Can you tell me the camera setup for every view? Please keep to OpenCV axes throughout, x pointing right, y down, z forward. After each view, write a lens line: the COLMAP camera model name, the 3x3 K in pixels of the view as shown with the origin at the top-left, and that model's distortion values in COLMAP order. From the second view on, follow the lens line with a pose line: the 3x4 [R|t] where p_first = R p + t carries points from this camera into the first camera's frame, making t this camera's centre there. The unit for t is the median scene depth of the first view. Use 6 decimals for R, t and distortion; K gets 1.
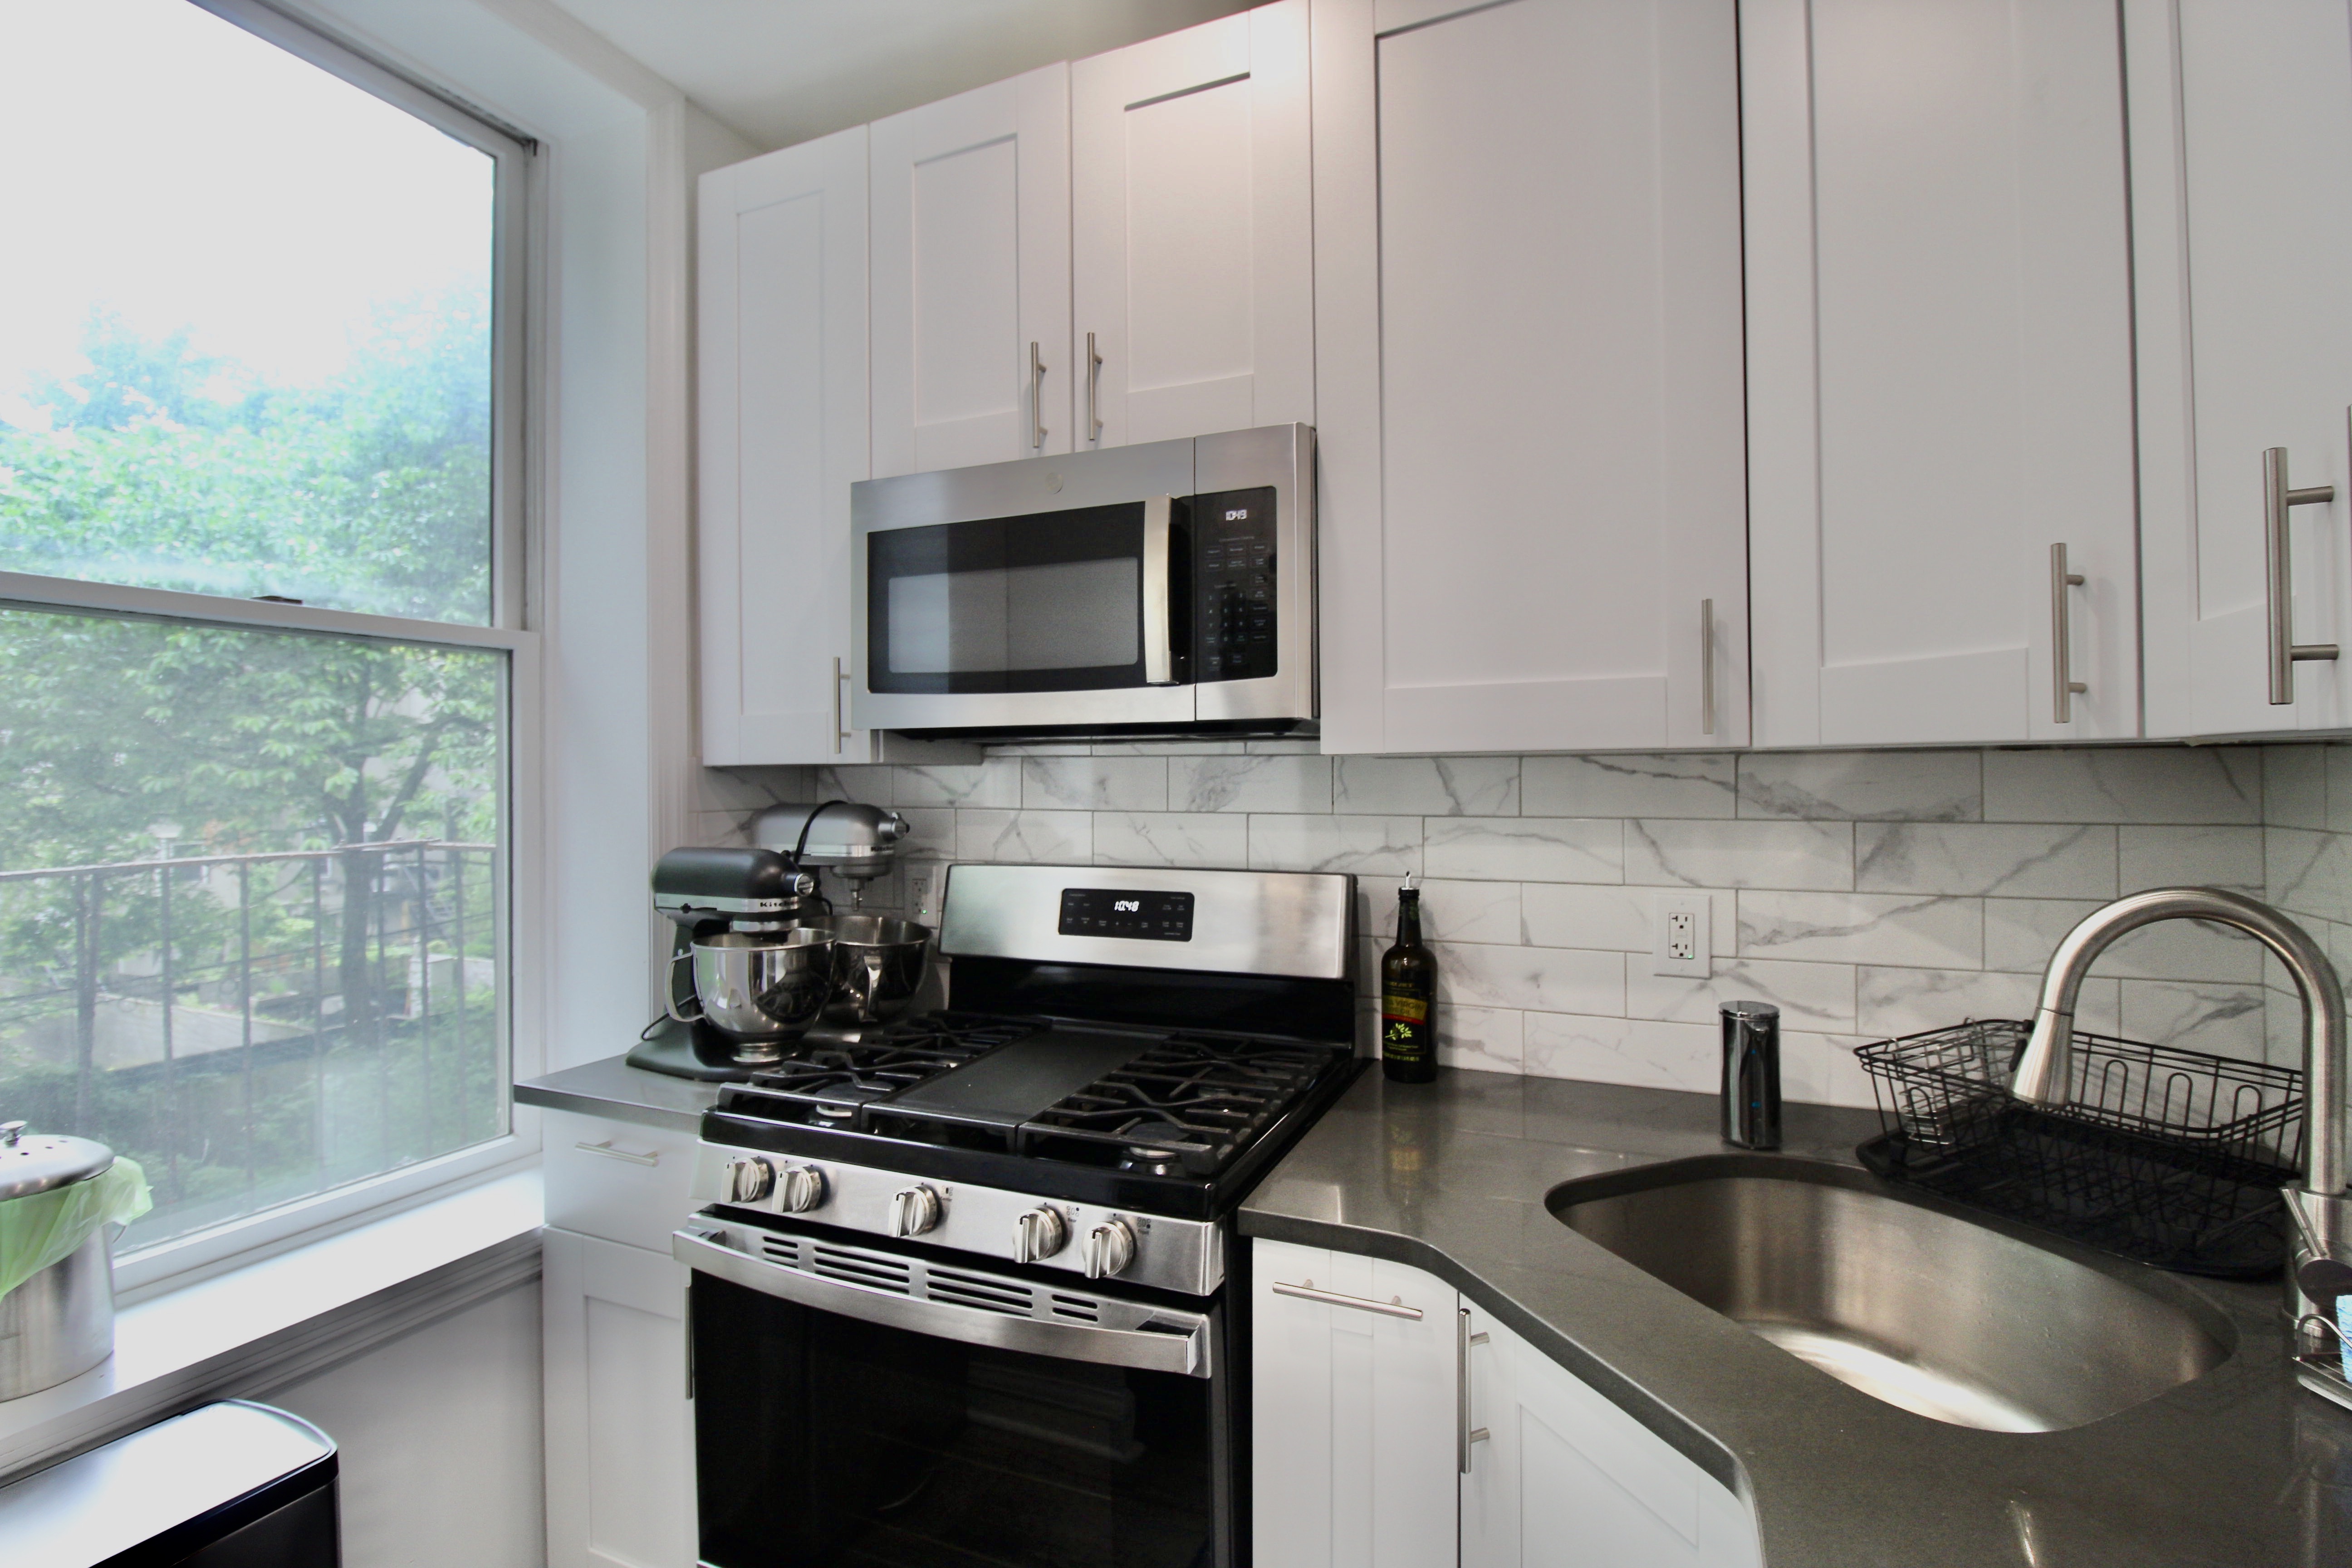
lens RADIAL K [[1095.5, 0, 1186.1], [0, 1095.5, 761.7], [0, 0, 1]] dist [0.002487, -0.016050]
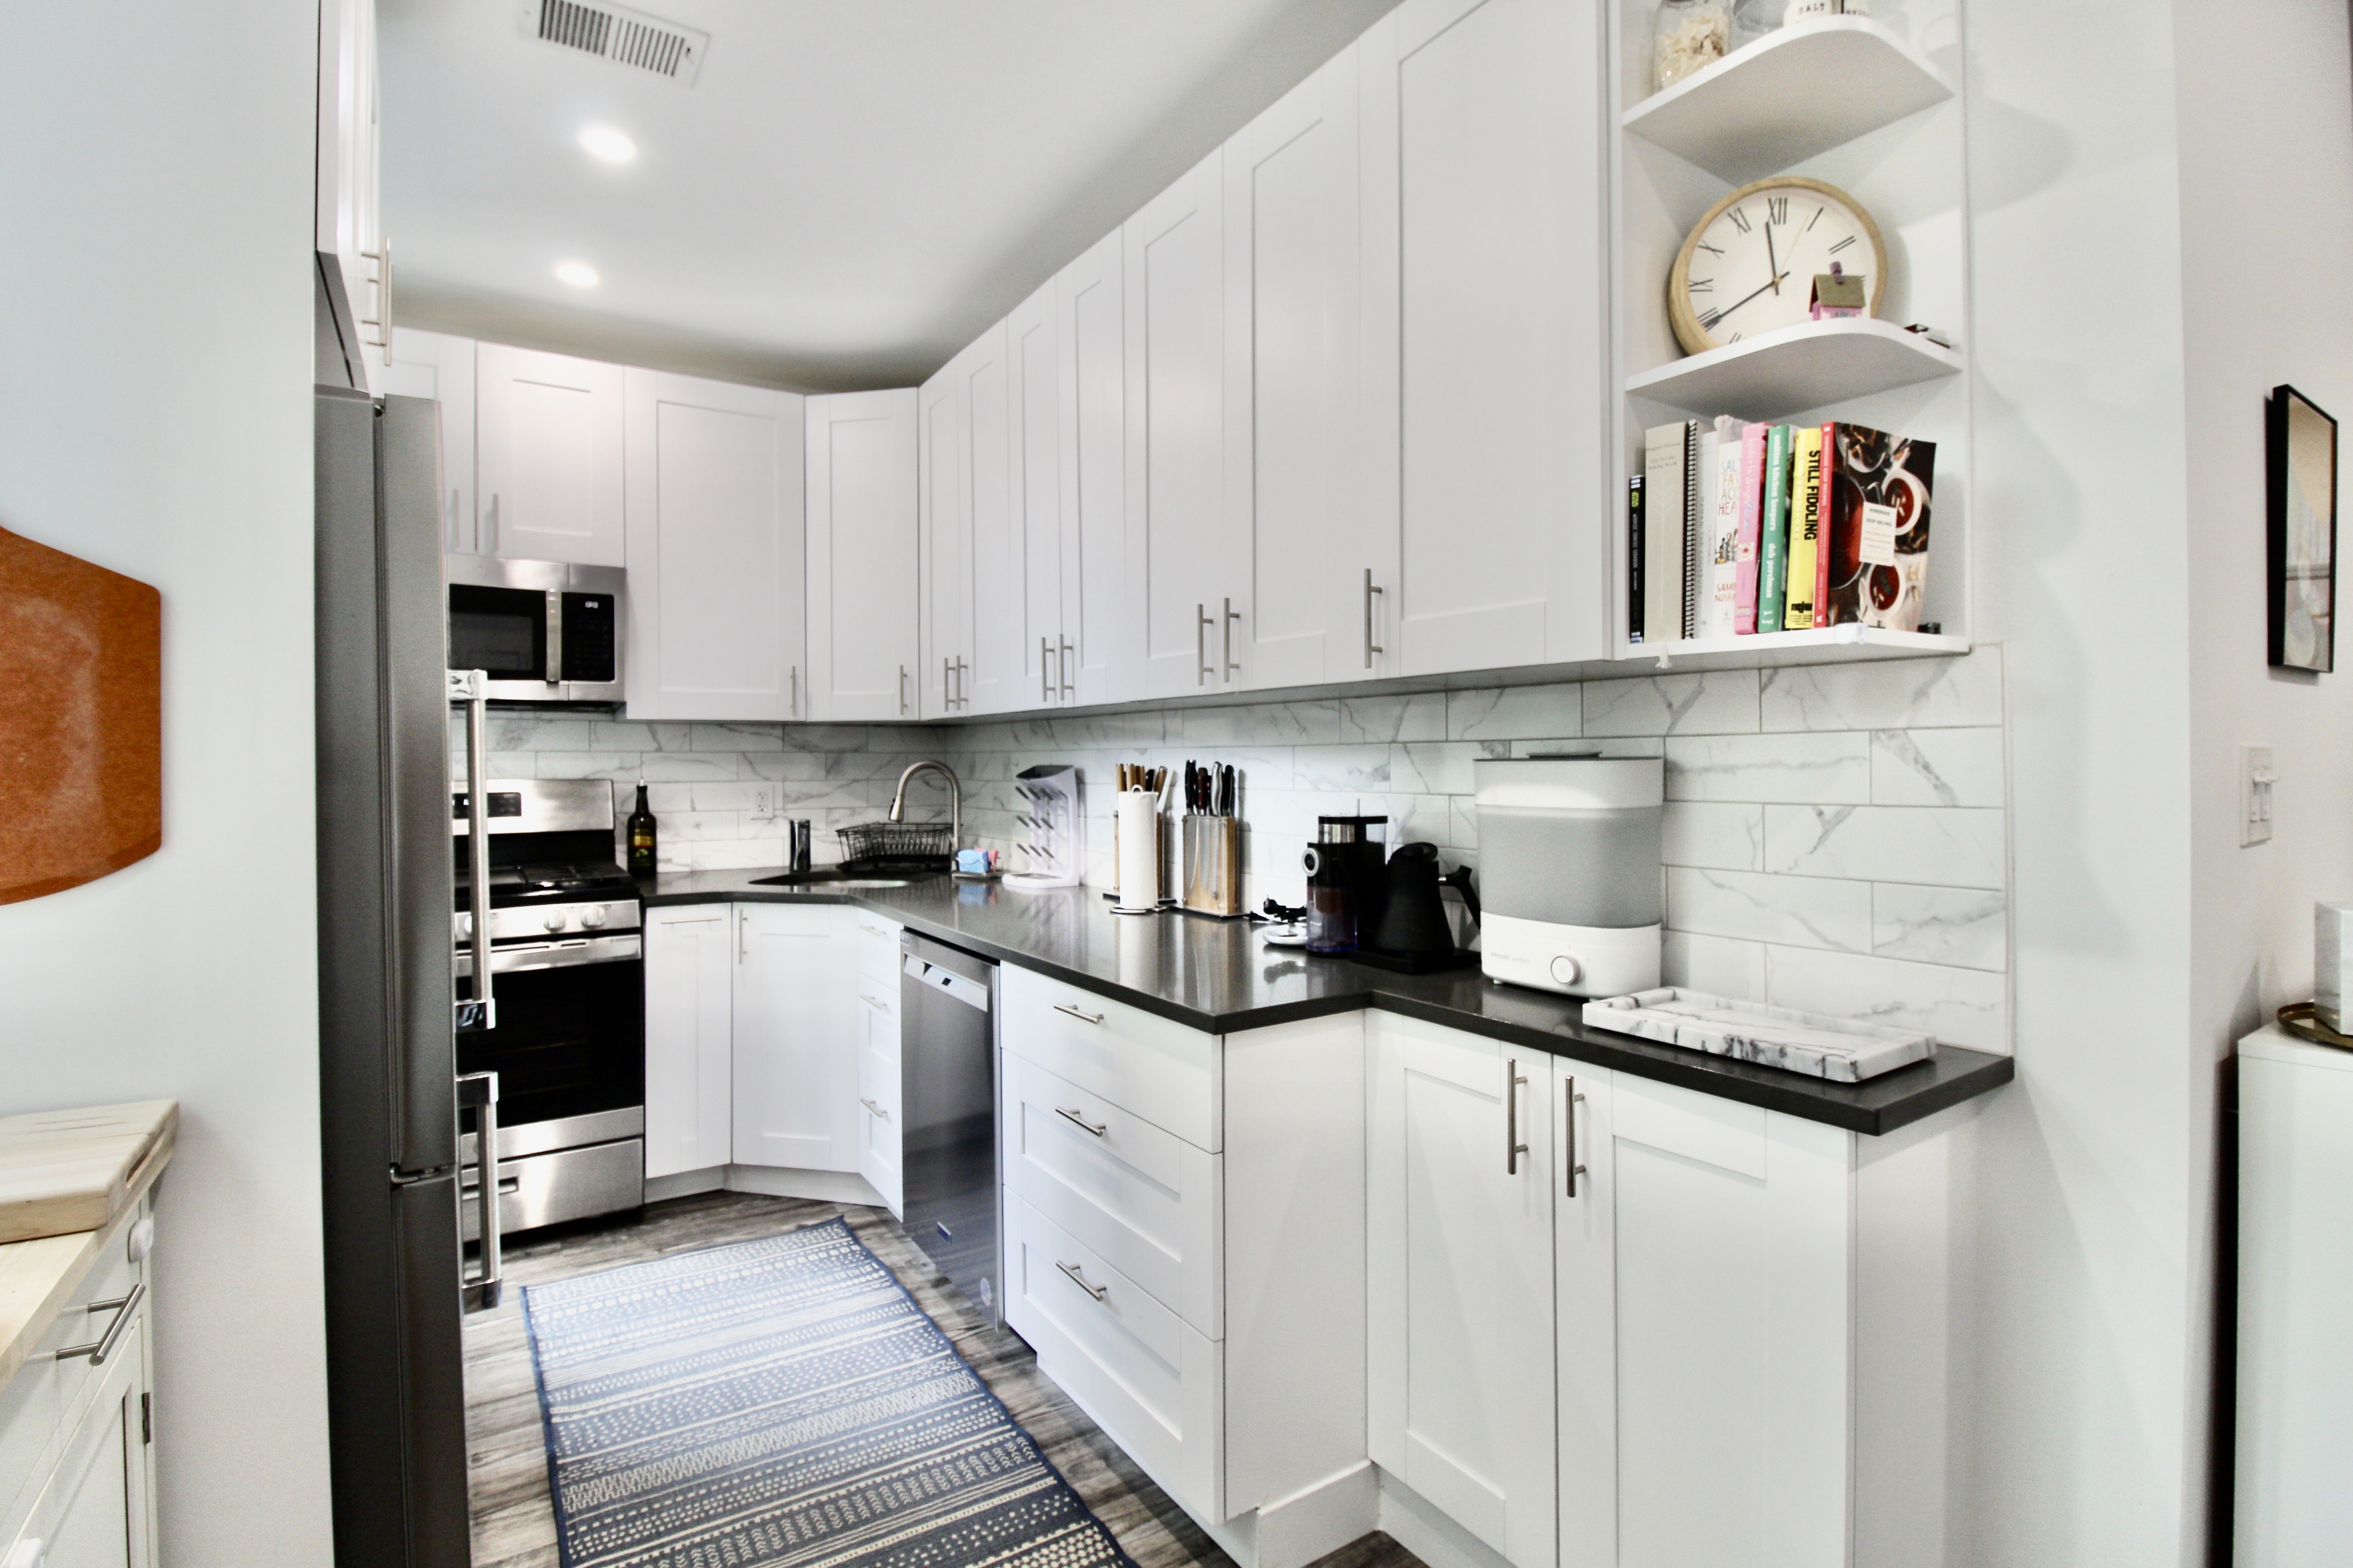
lens RADIAL K [[1095.8, 0, 1186.6], [0, 1095.8, 761.7], [0, 0, 1]] dist [0.002487, -0.016050]
pose [[0.547502, 0.006868, 0.836776, -0.999589], [-0.001440, 0.999973, -0.007265, 0.086740], [-0.836803, 0.002773, 0.547497, -1.035849]]
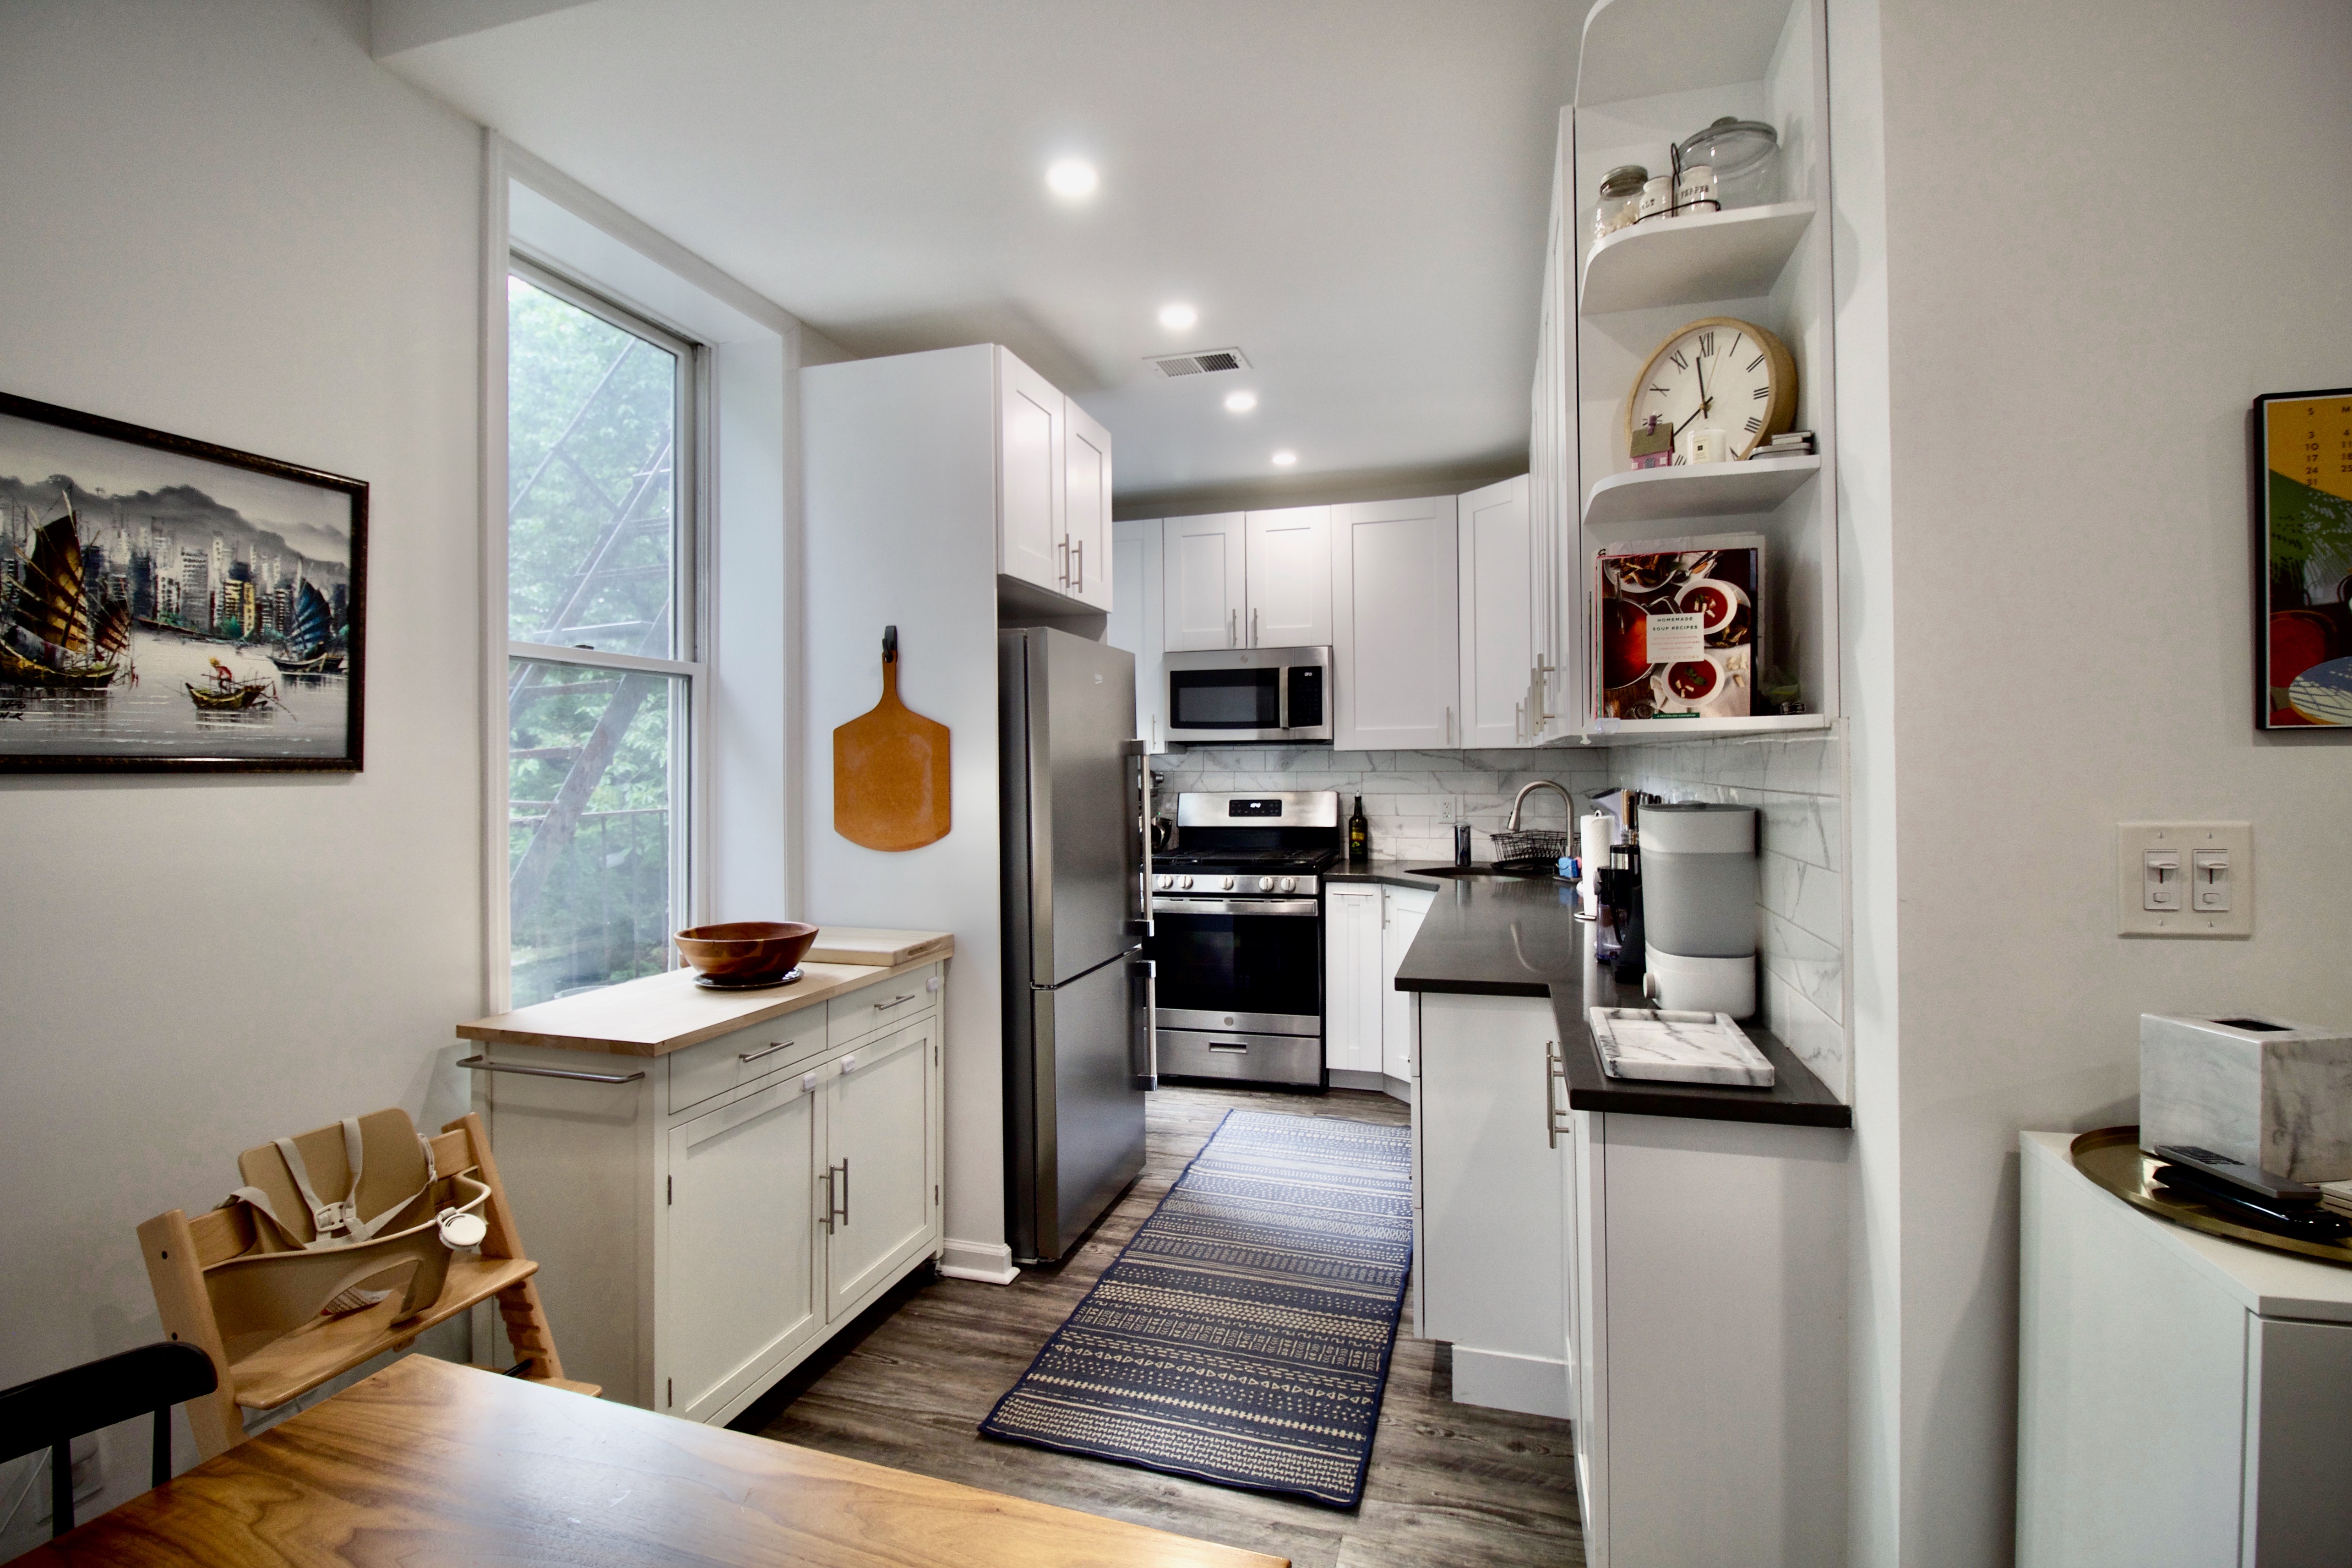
lens RADIAL K [[1095.5, 0, 1186.1], [0, 1095.5, 761.7], [0, 0, 1]] dist [0.002487, -0.016050]
pose [[0.992780, 0.001321, 0.119942, -0.616892], [-0.001270, 0.999999, -0.000501, 0.026922], [-0.119942, 0.000345, 0.992781, -1.888070]]
